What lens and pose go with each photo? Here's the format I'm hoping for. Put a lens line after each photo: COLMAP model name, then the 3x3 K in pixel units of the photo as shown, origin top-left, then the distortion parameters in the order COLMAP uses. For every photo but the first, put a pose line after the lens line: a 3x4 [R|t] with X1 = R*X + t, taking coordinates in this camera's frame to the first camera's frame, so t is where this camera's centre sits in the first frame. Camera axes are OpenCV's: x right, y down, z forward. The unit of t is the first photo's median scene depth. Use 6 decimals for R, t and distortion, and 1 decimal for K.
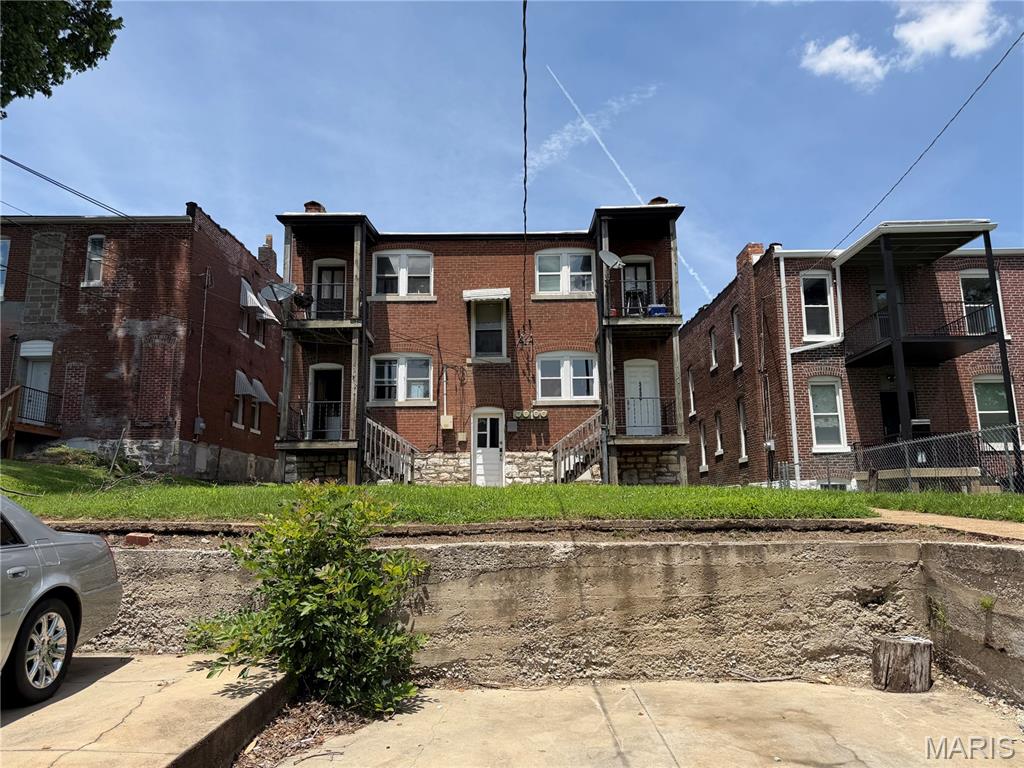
lens RADIAL K [[695.3, 0, 508.5], [0, 695.3, 372.0], [0, 0, 1]] dist [0.119859, -0.178235]
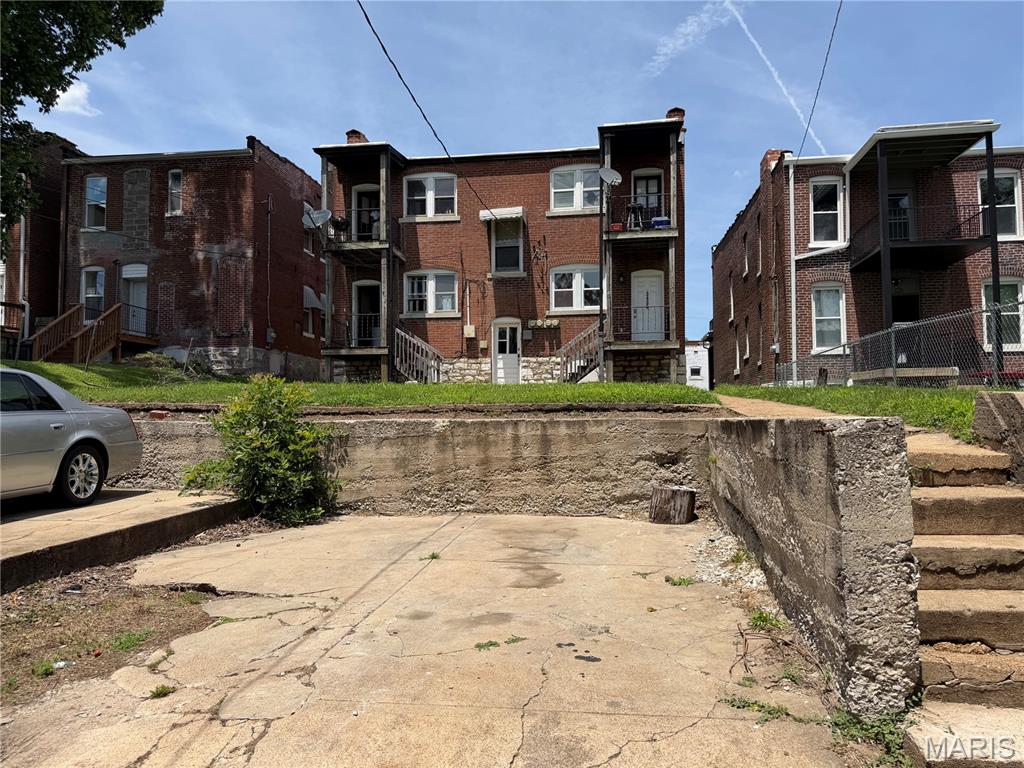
lens RADIAL K [[695.3, 0, 508.5], [0, 695.3, 372.0], [0, 0, 1]] dist [0.119859, -0.178235]
pose [[0.989724, -0.002771, -0.142961, 0.134134], [0.021581, 0.991254, 0.130194, -0.007817], [0.141350, -0.131942, 0.981128, -0.104149]]
